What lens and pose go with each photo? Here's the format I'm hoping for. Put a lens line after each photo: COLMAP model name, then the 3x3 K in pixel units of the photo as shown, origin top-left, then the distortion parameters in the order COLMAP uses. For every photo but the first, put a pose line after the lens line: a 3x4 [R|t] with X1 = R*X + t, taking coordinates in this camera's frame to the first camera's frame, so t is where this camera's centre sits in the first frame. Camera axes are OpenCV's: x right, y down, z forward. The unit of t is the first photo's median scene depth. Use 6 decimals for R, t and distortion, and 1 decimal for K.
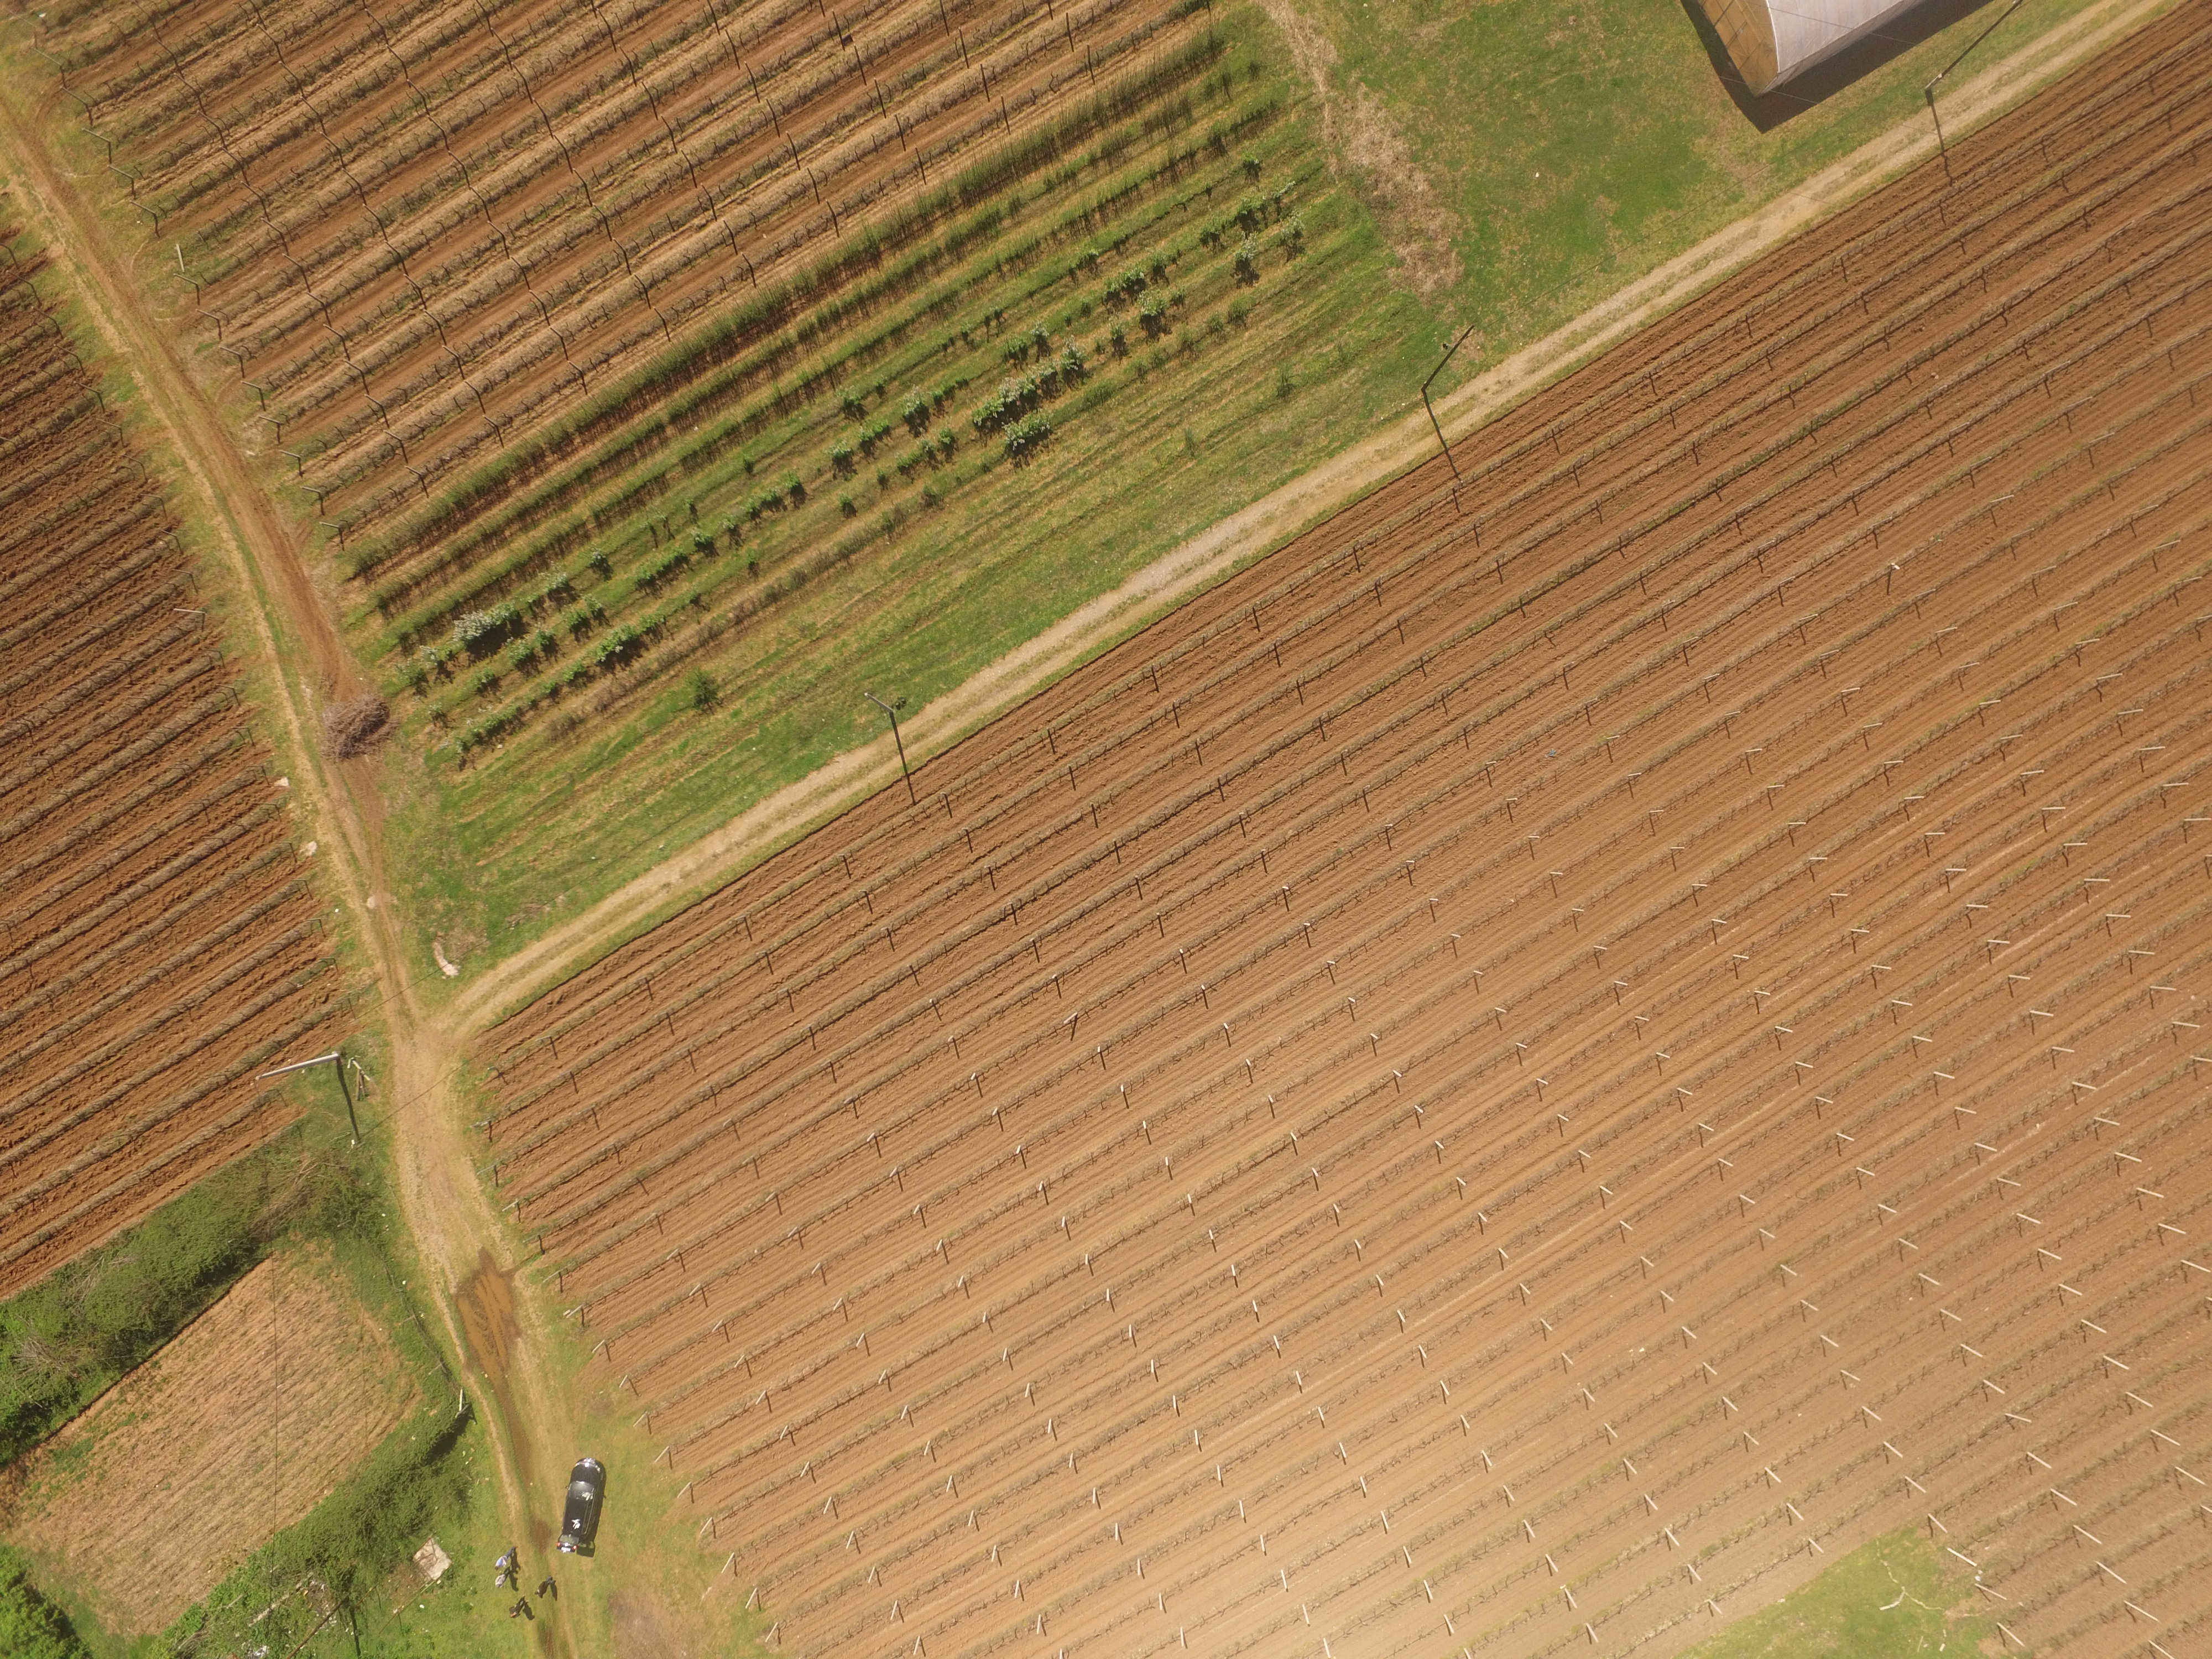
lens RADIAL K [[1601.1, 0, 1106.9], [0, 1601.1, 842.9], [0, 0, 1]] dist [-0.154693, 0.235395]
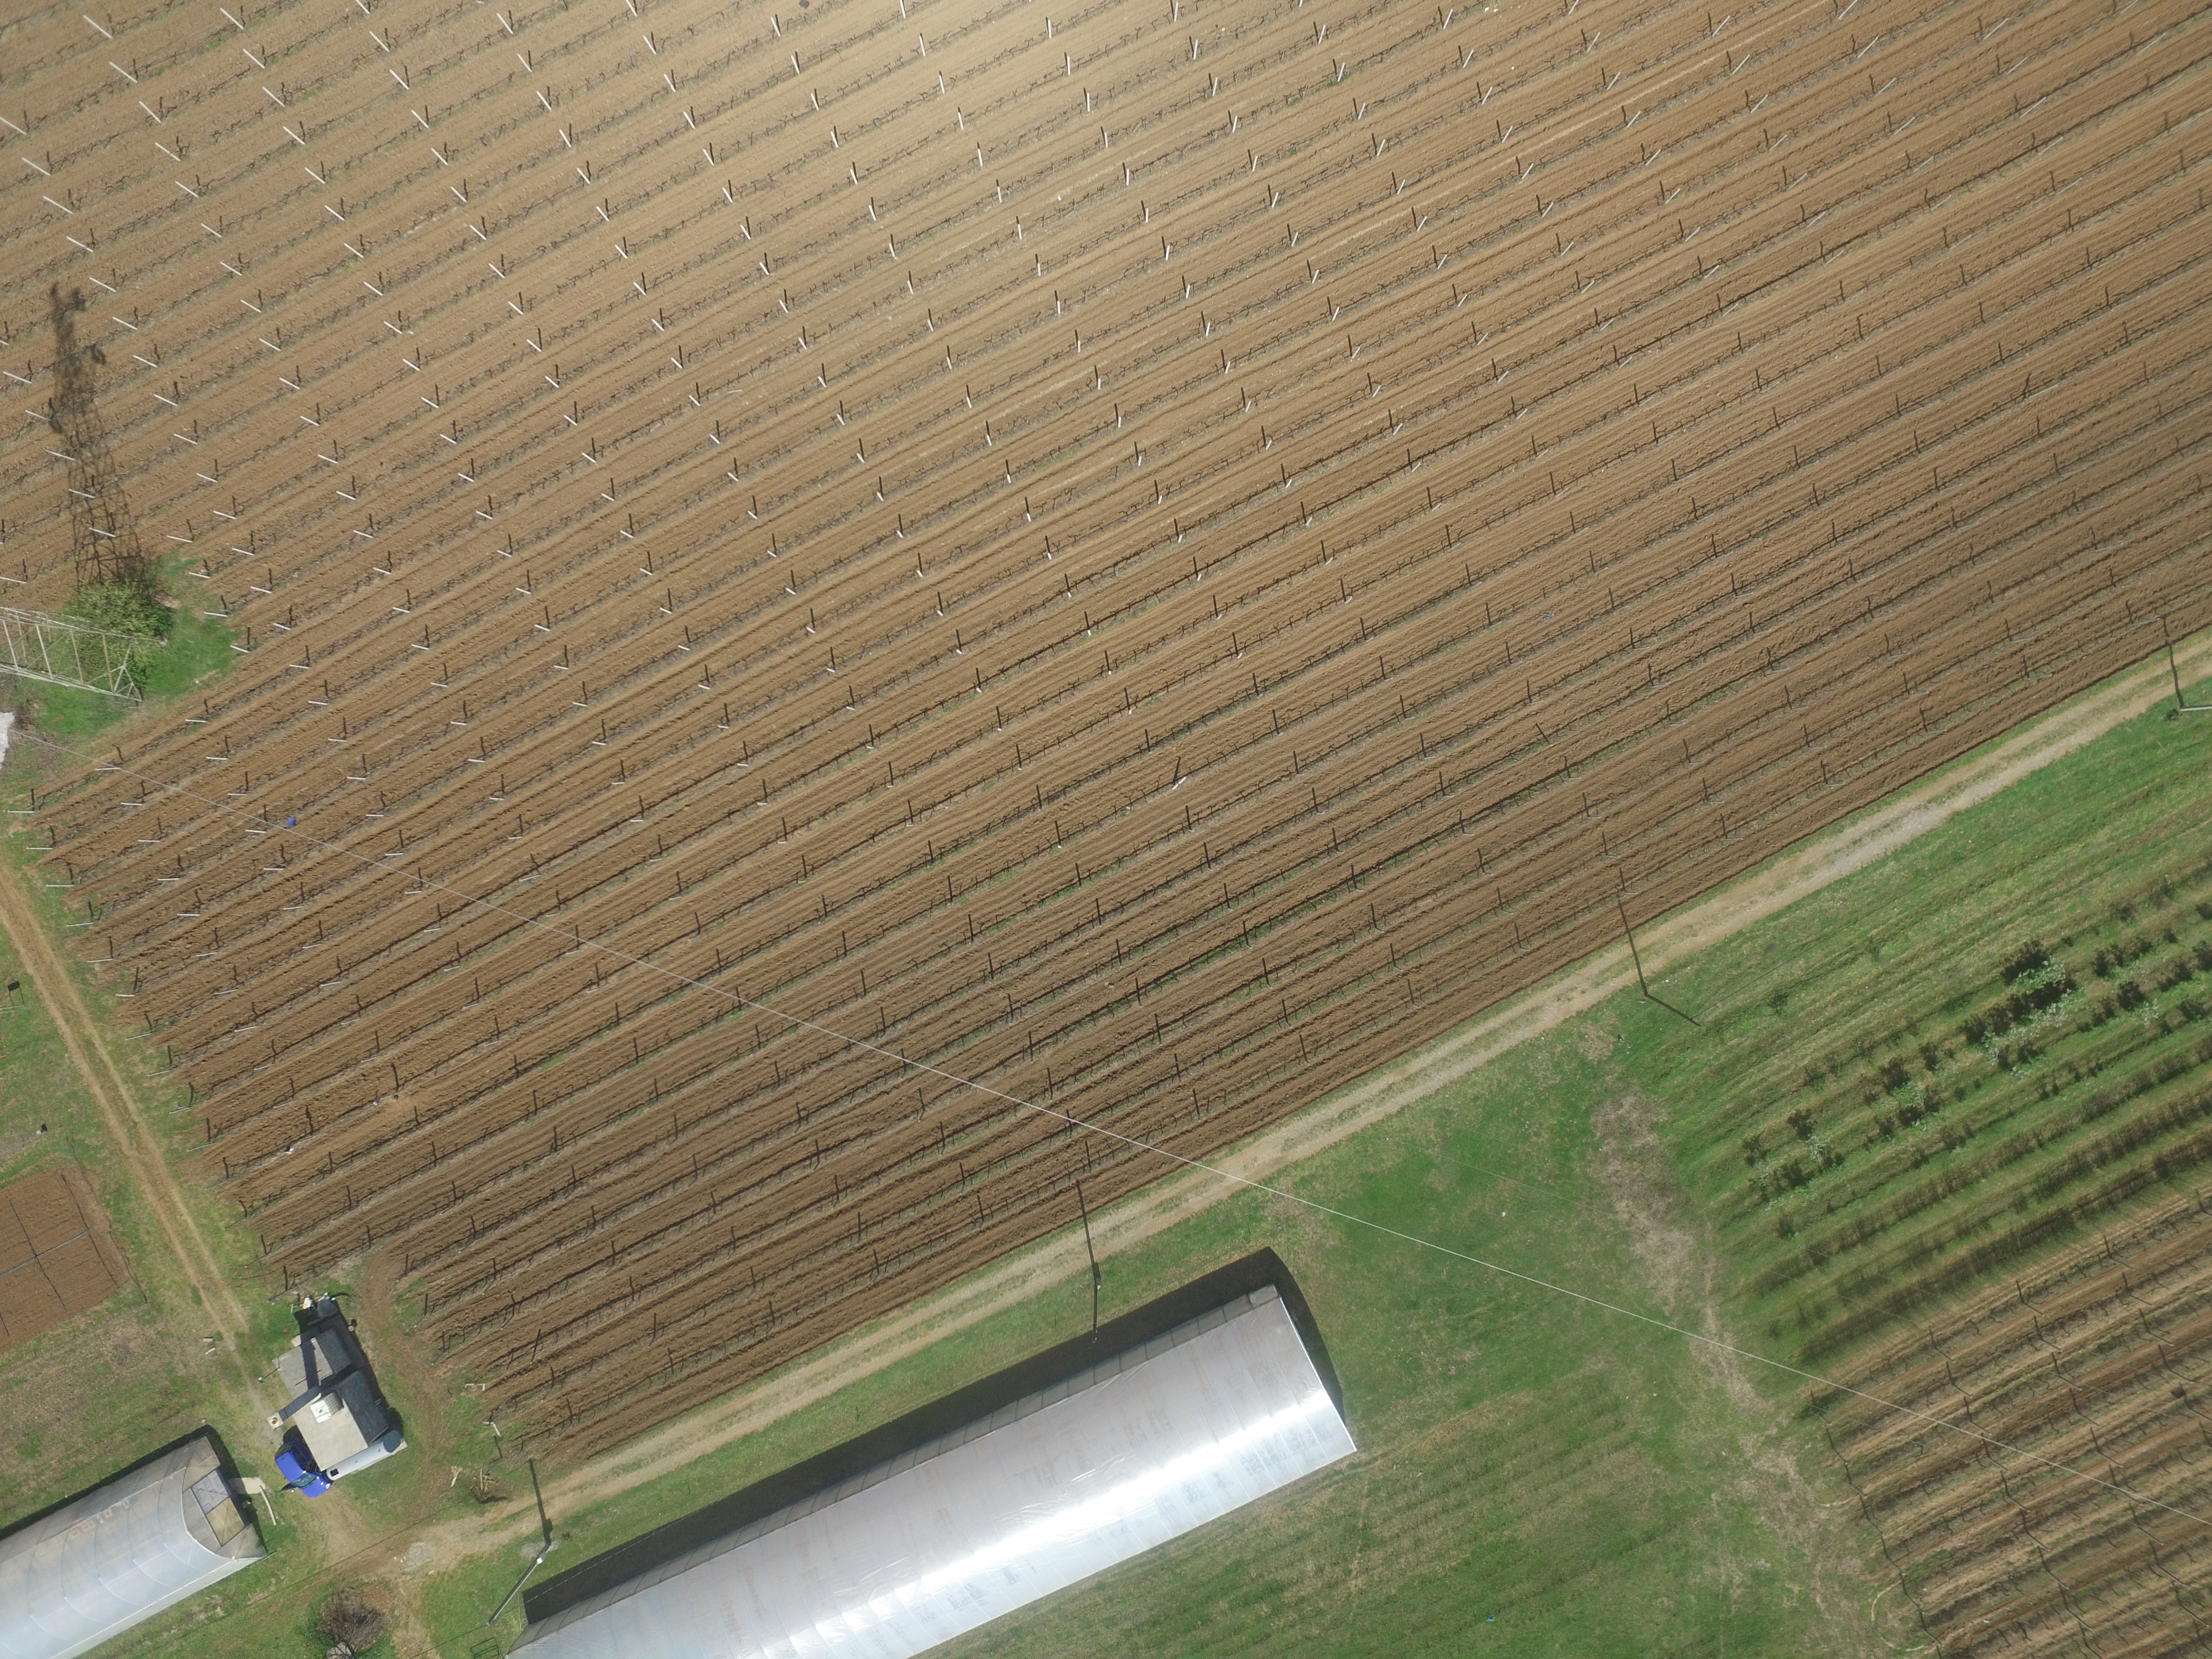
lens RADIAL K [[1587.4, 0, 1105.8], [0, 1587.4, 838.7], [0, 0, 1]] dist [-0.150891, 0.225339]
pose [[-0.996504, -0.069277, -0.046704, 0.585418], [0.069337, -0.997593, 0.000340, -0.211539], [-0.046616, -0.002900, 0.998909, 0.037597]]
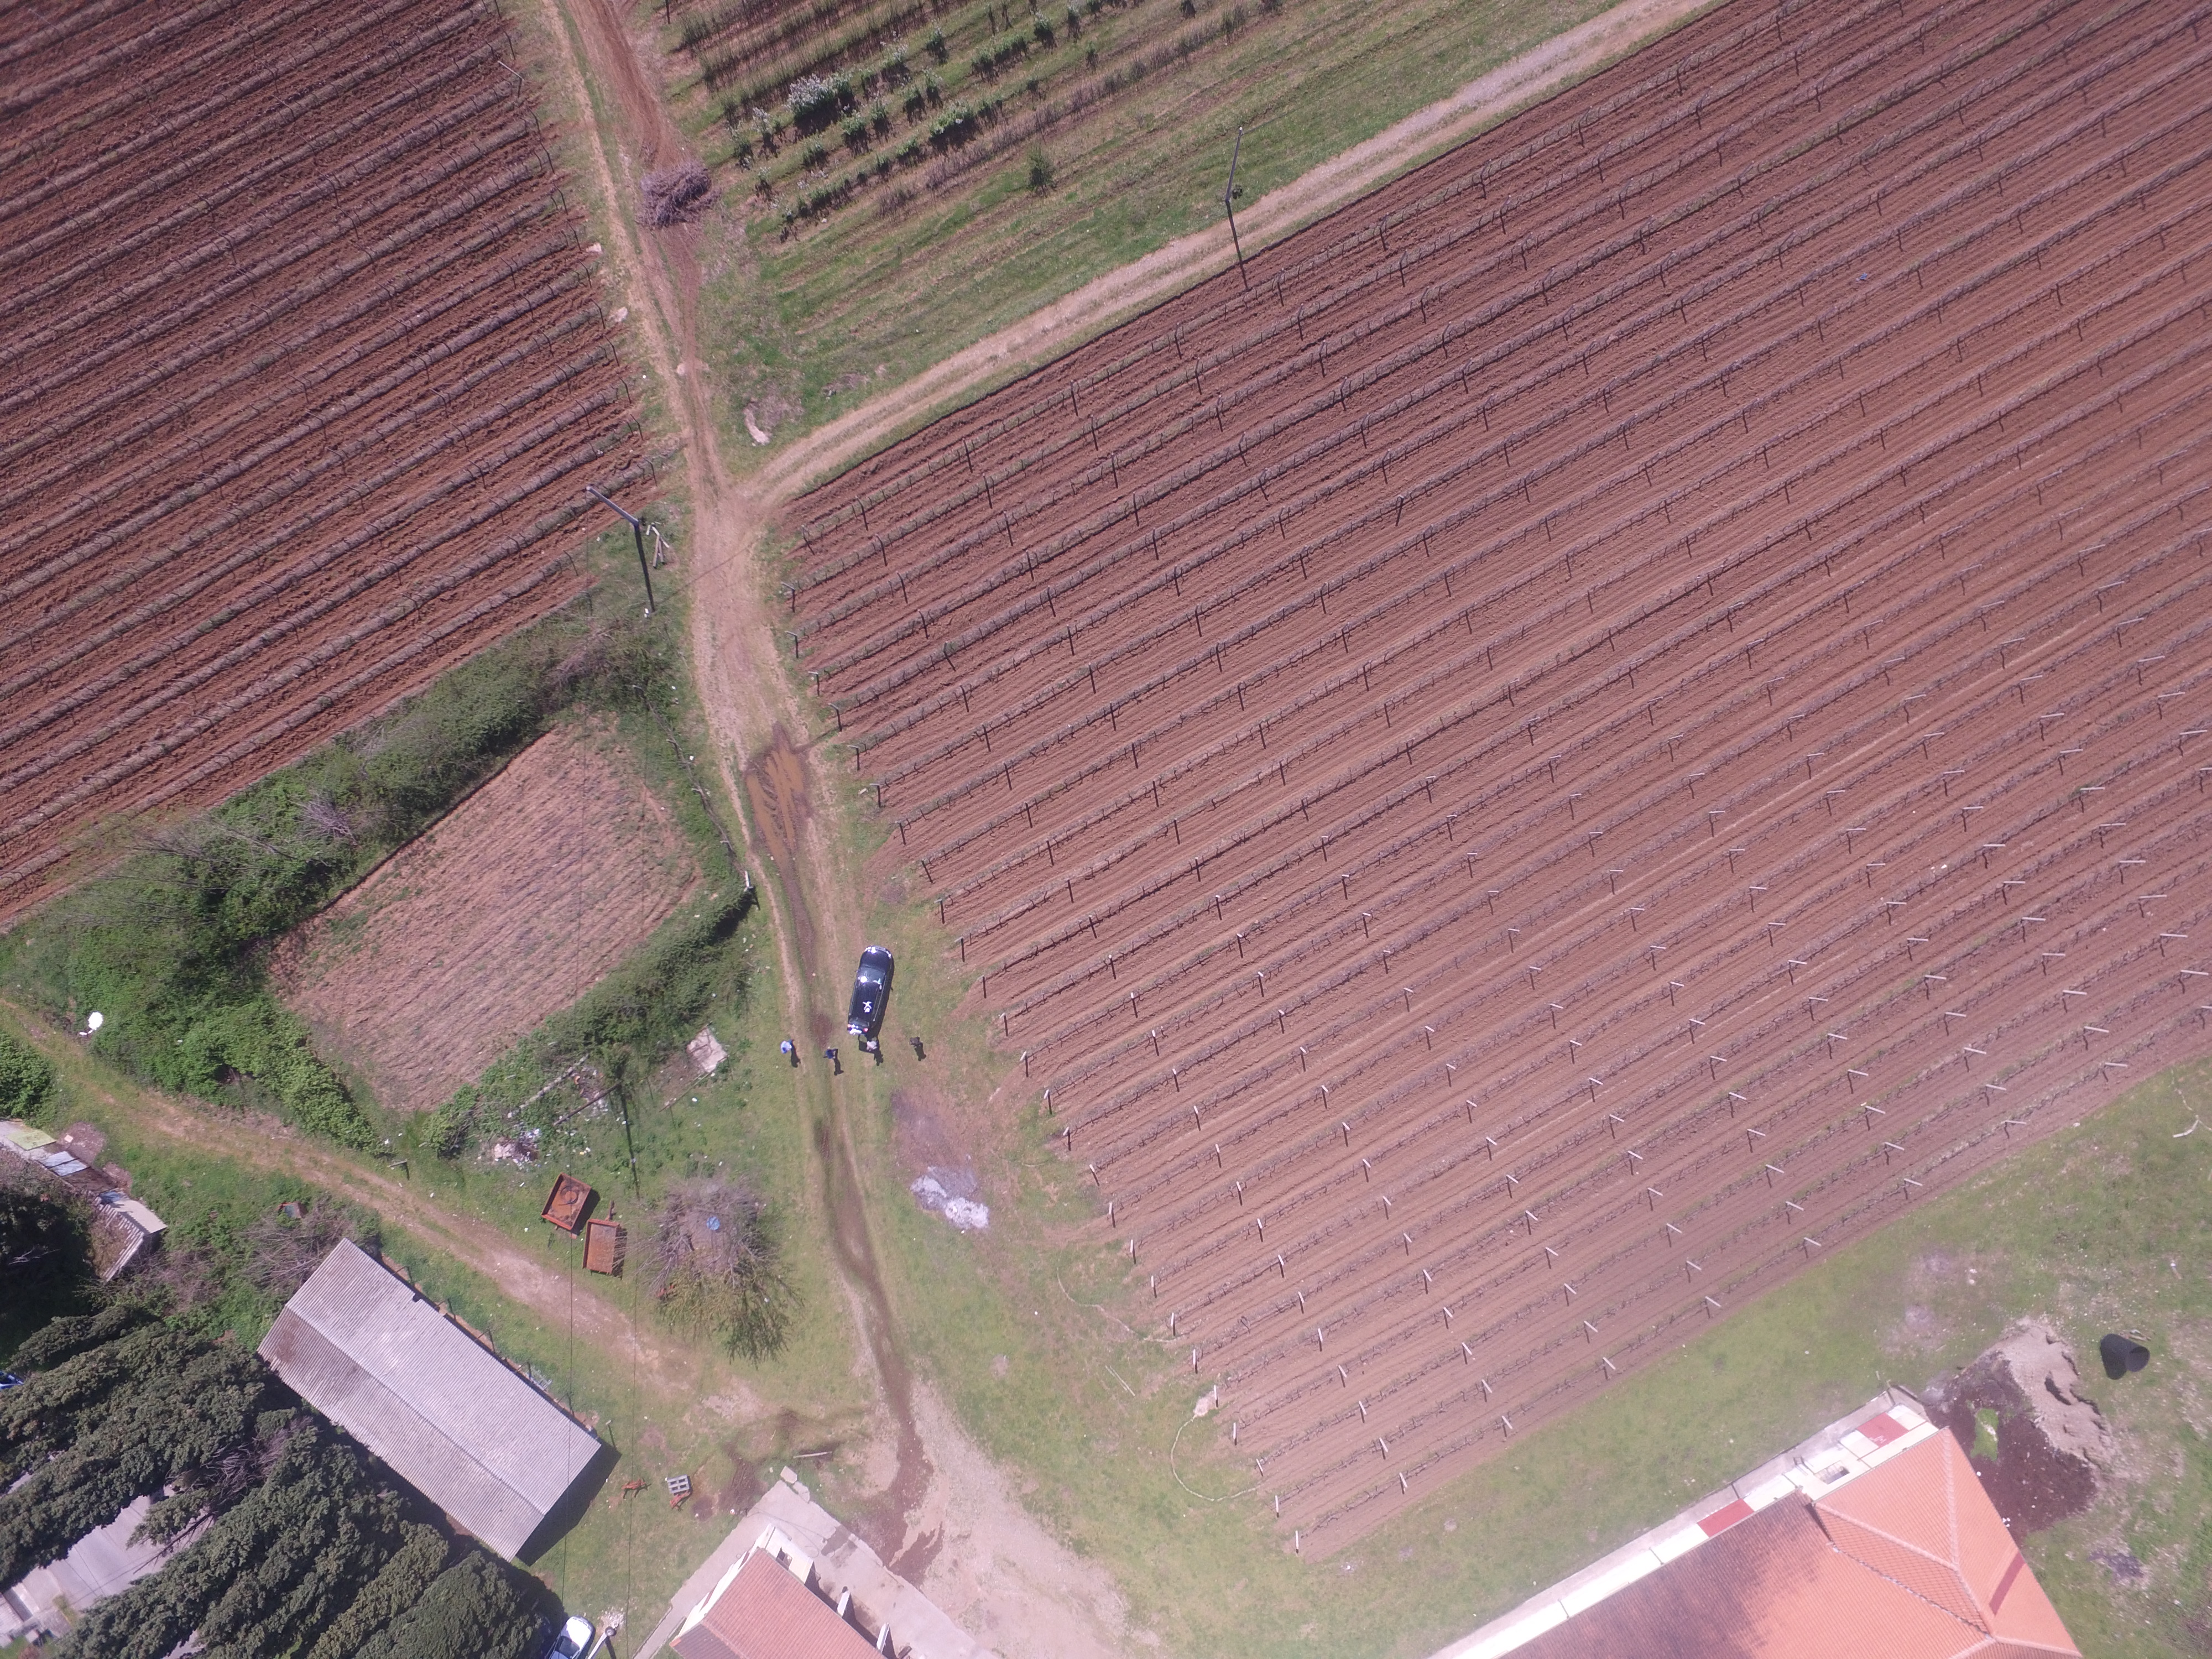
lens RADIAL K [[1587.4, 0, 1105.8], [0, 1587.4, 838.7], [0, 0, 1]] dist [-0.150891, 0.225339]
pose [[0.998540, 0.037770, 0.038617, -0.233010], [-0.036274, 0.998591, -0.038731, 0.361150], [-0.040026, 0.037273, 0.998503, 0.028457]]
